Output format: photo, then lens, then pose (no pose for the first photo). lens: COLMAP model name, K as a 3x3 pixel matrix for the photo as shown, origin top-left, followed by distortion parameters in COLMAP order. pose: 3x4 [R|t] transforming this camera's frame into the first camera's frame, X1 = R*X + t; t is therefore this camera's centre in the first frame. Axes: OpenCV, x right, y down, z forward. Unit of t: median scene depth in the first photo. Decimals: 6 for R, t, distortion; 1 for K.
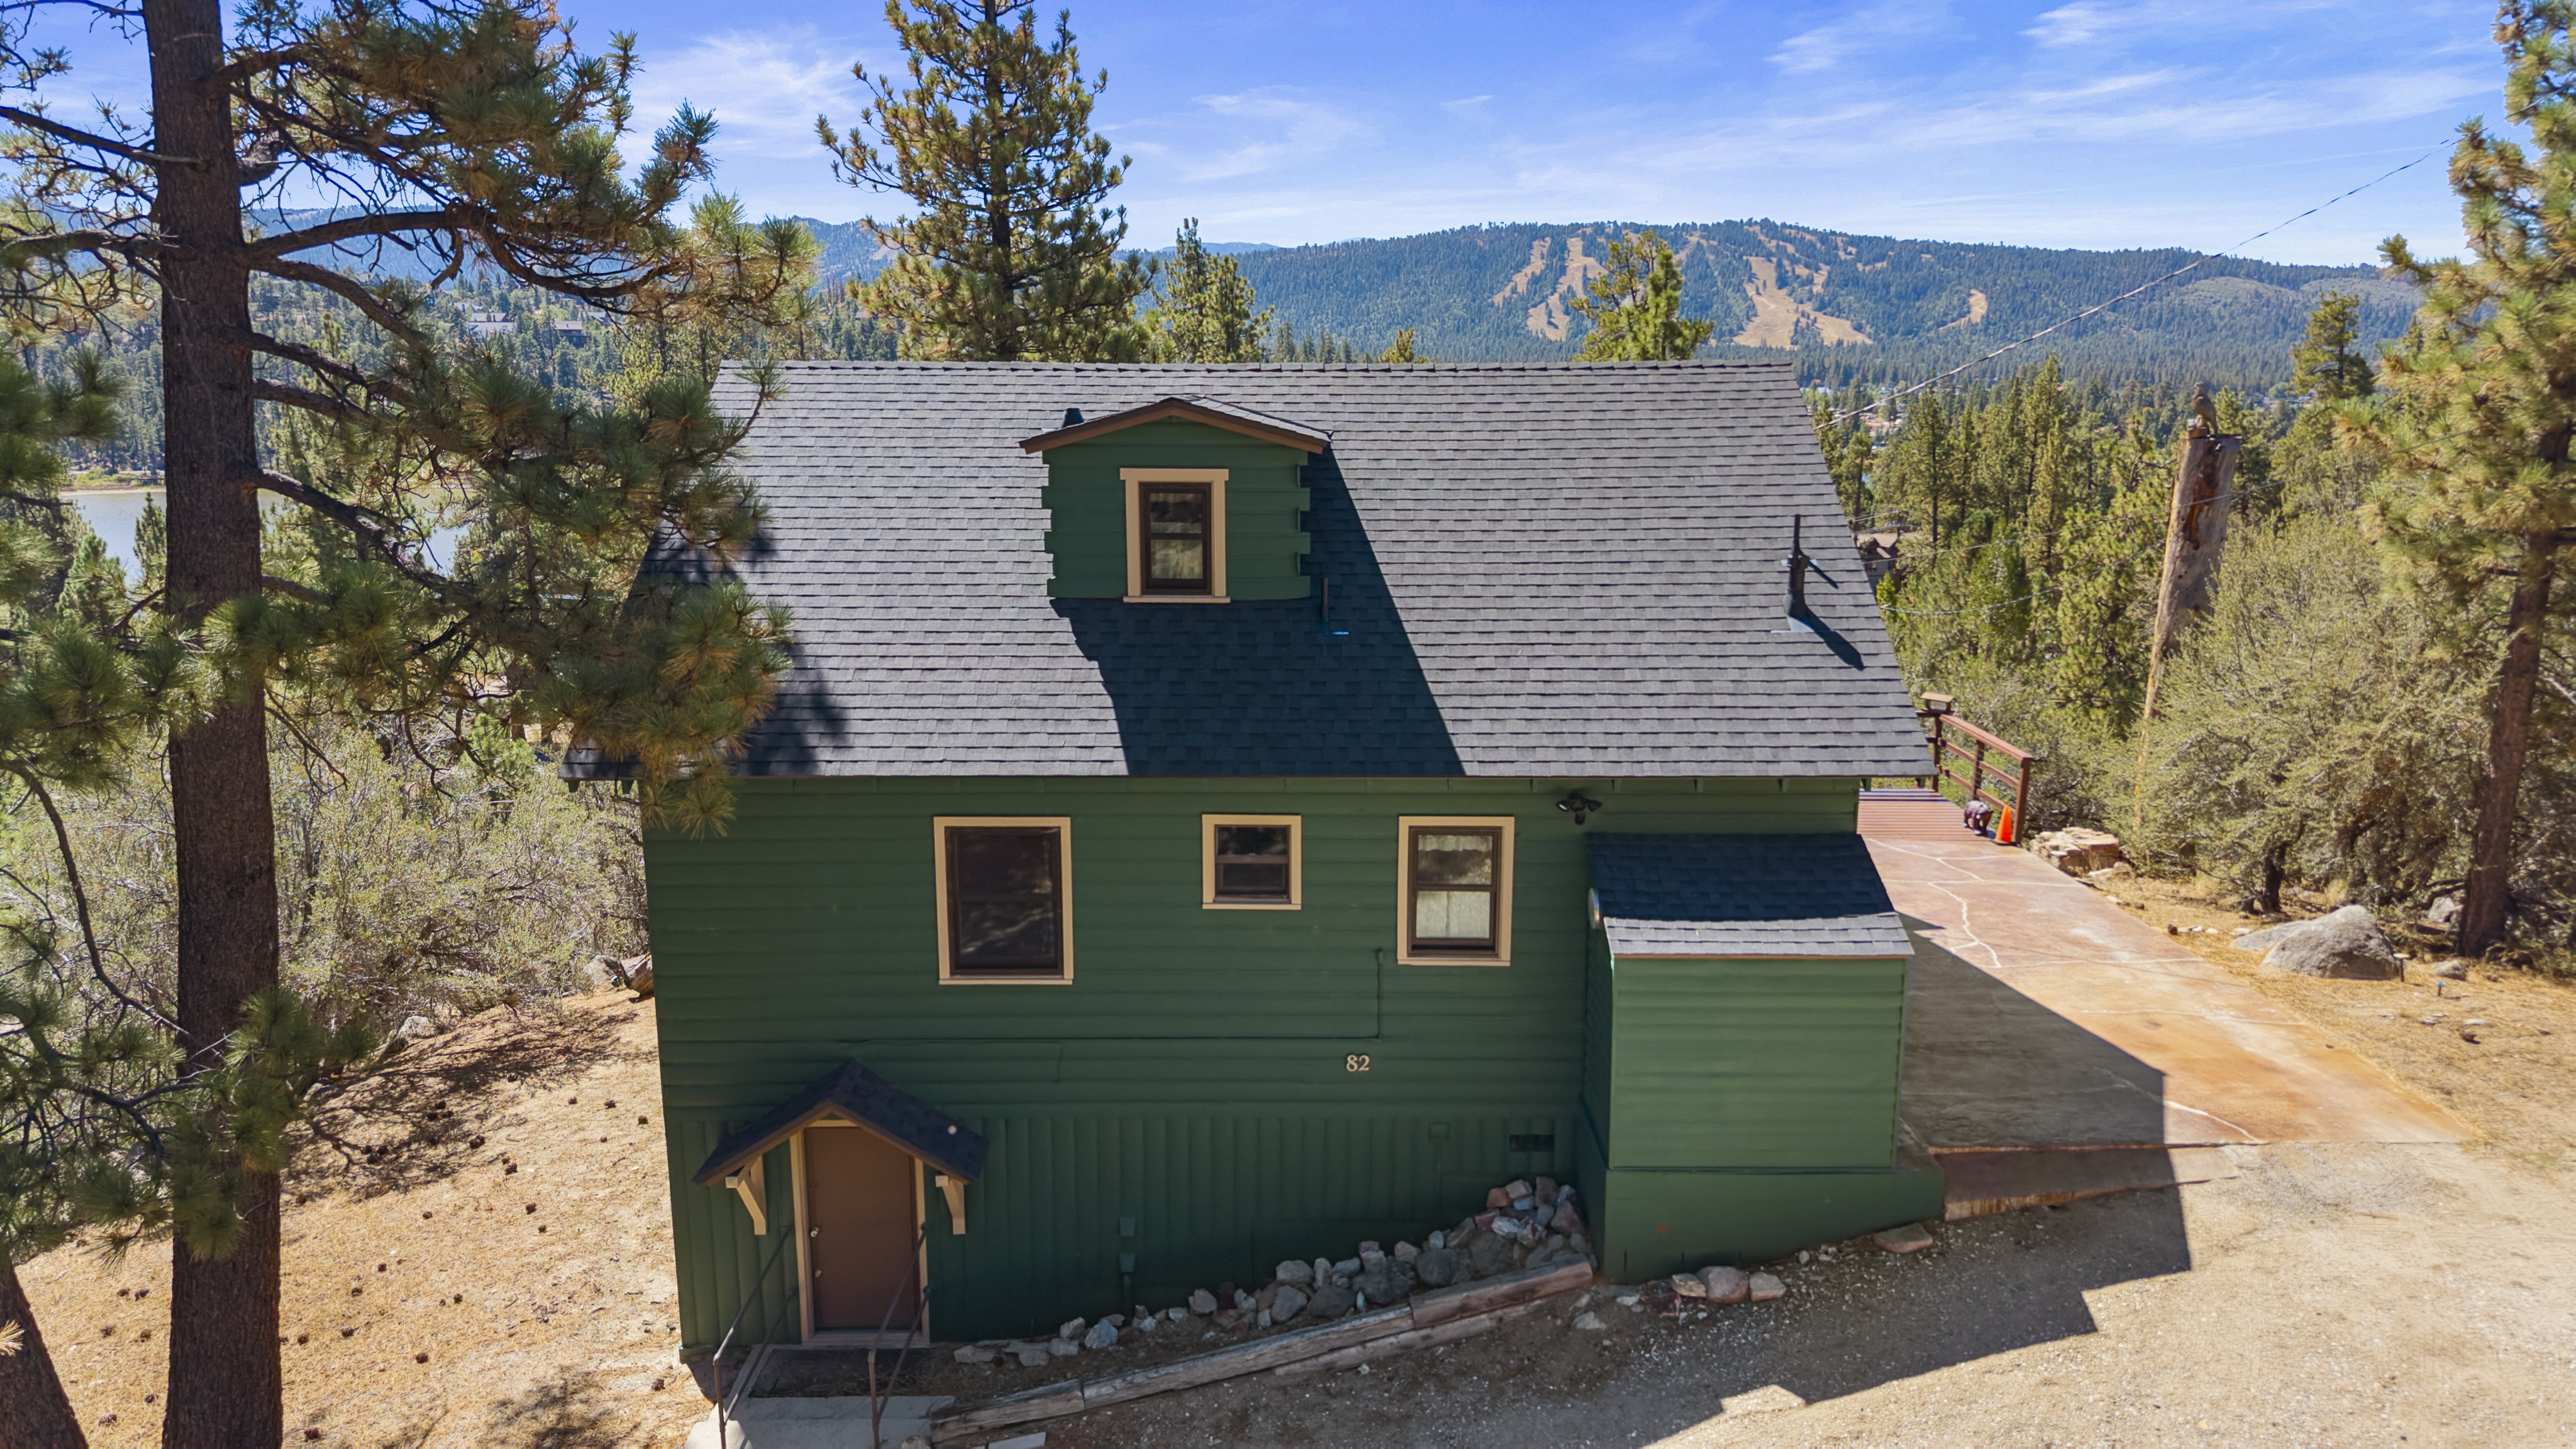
lens RADIAL K [[1712.5, 0, 1291.4], [0, 1712.5, 689.0], [0, 0, 1]] dist [0.018882, -0.023377]
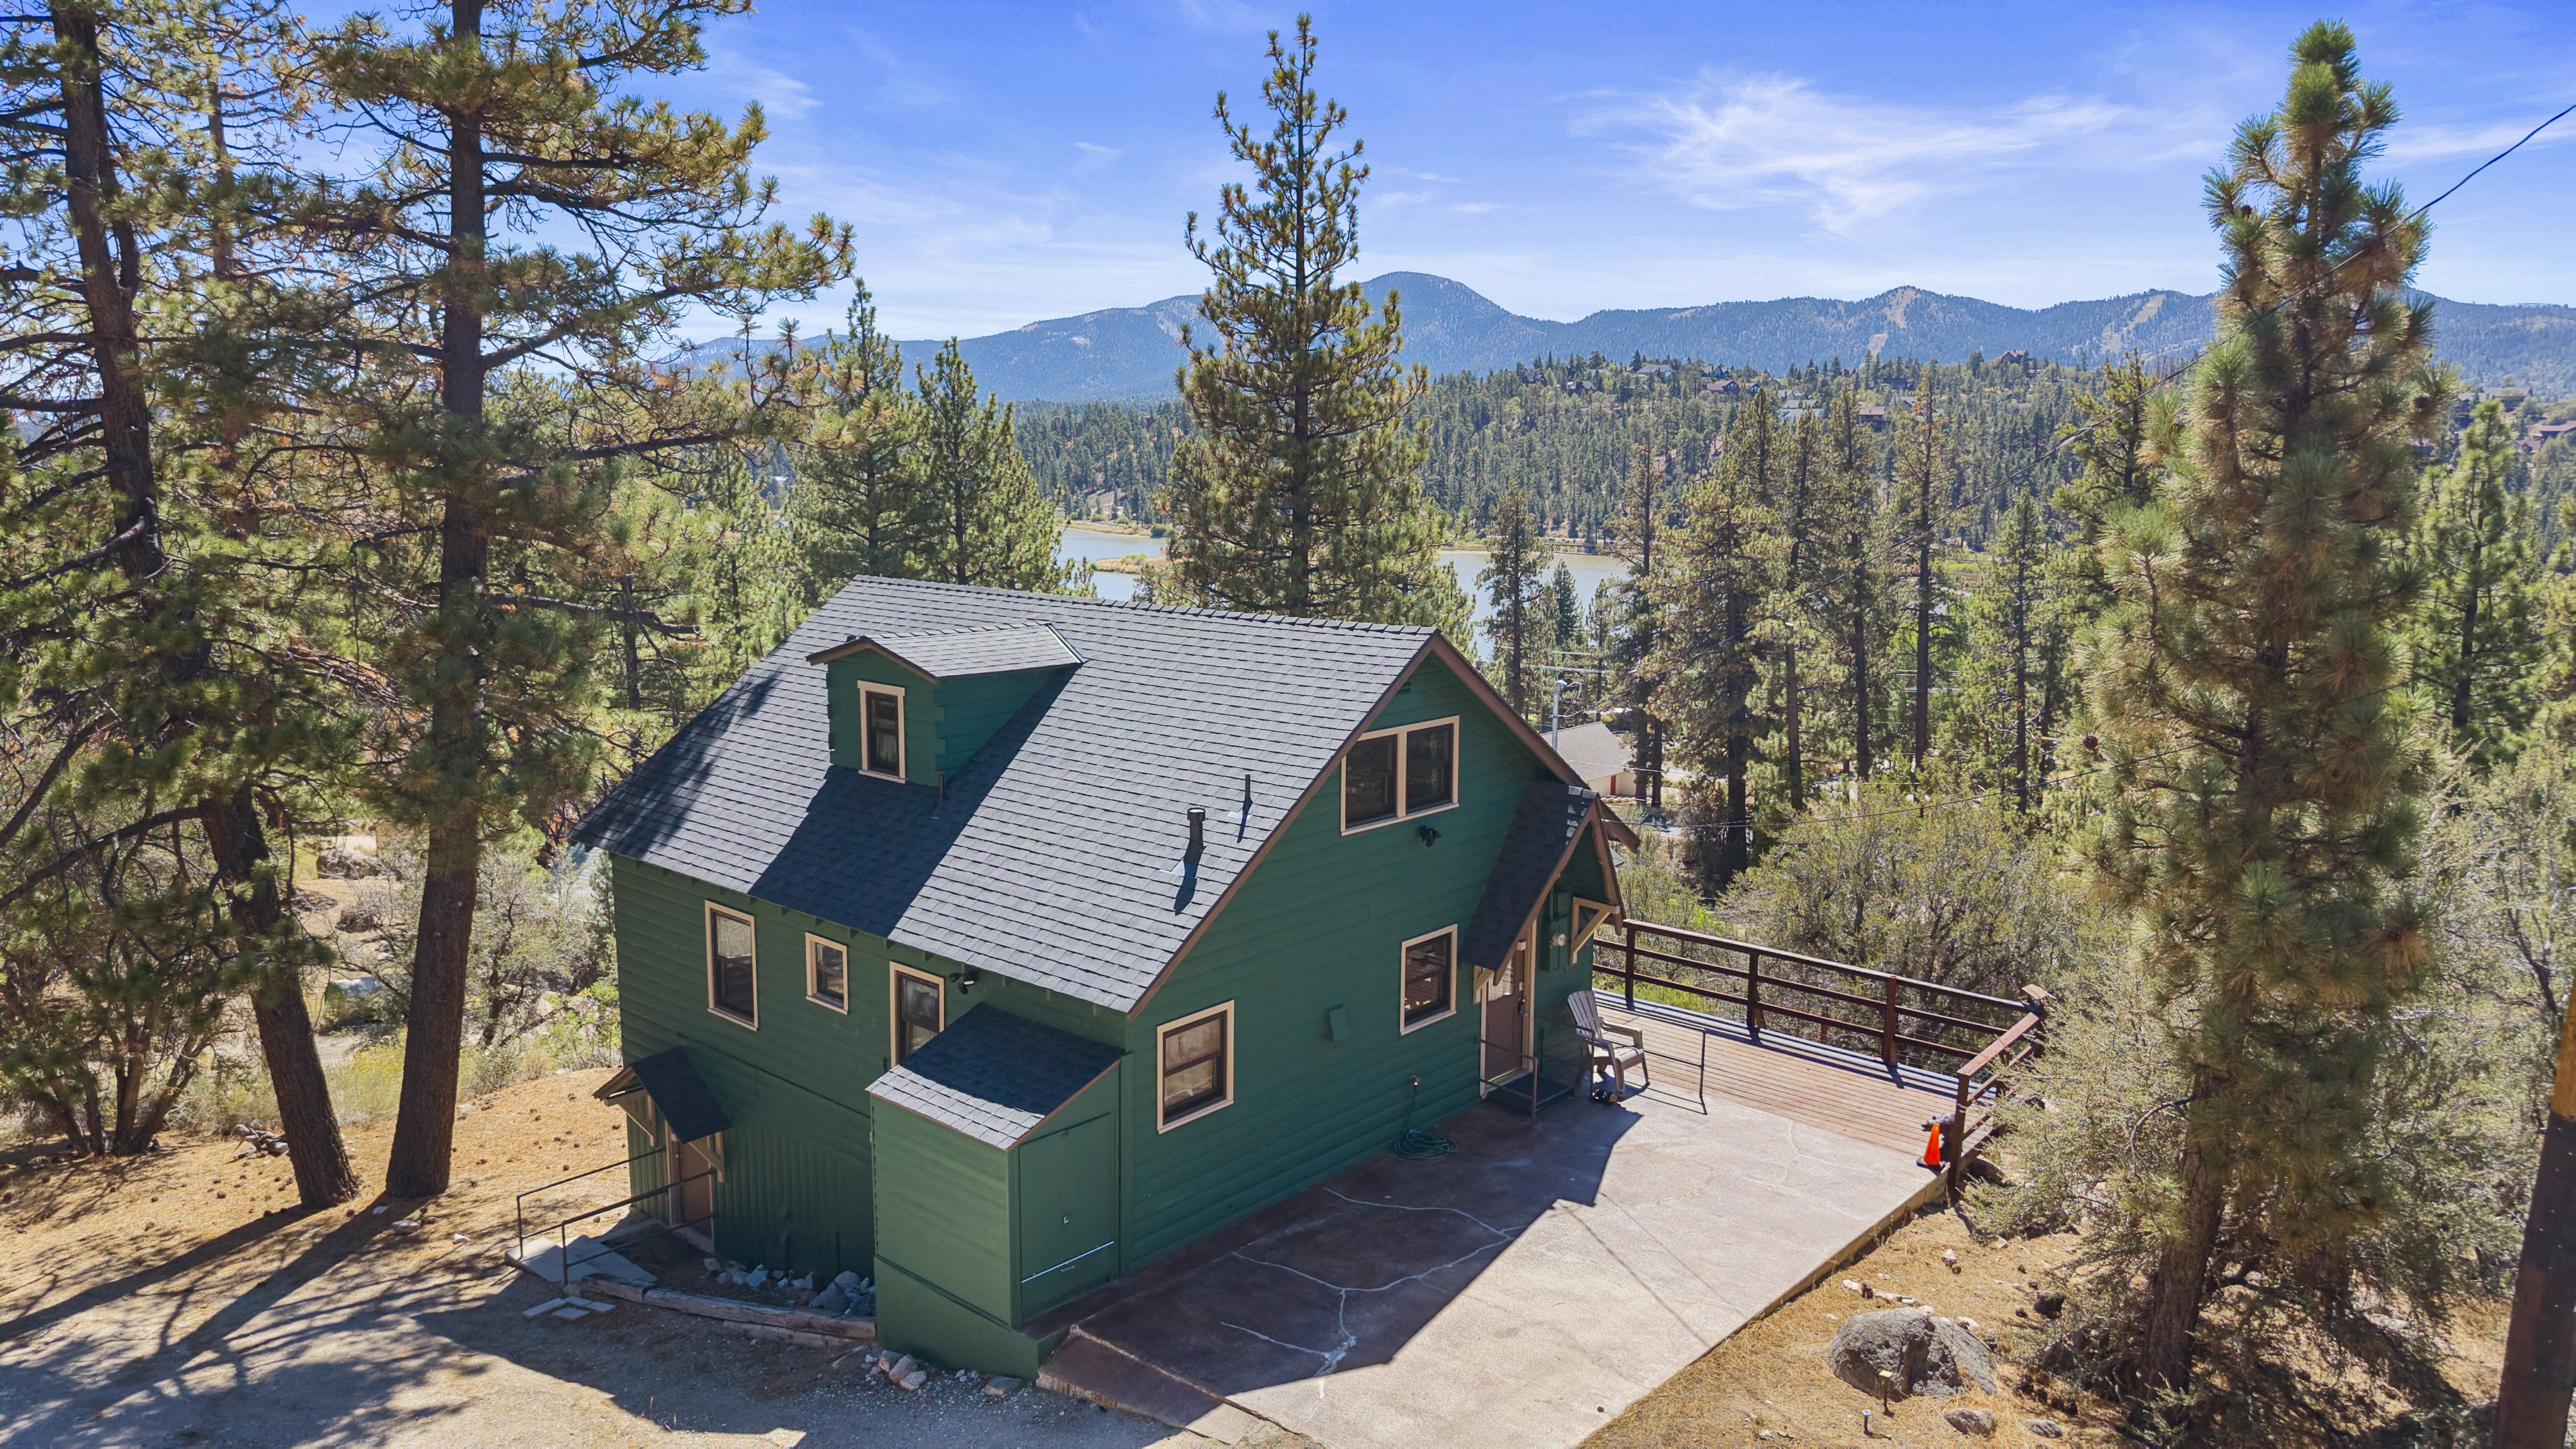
lens RADIAL K [[1712.5, 0, 1279.2], [0, 1712.5, 719.6], [0, 0, 1]] dist [0.018882, -0.023377]
pose [[0.744262, 0.104863, -0.659605, 1.139151], [-0.123338, 0.992191, 0.018570, -0.172186], [0.656401, 0.067533, 0.751383, 0.178734]]
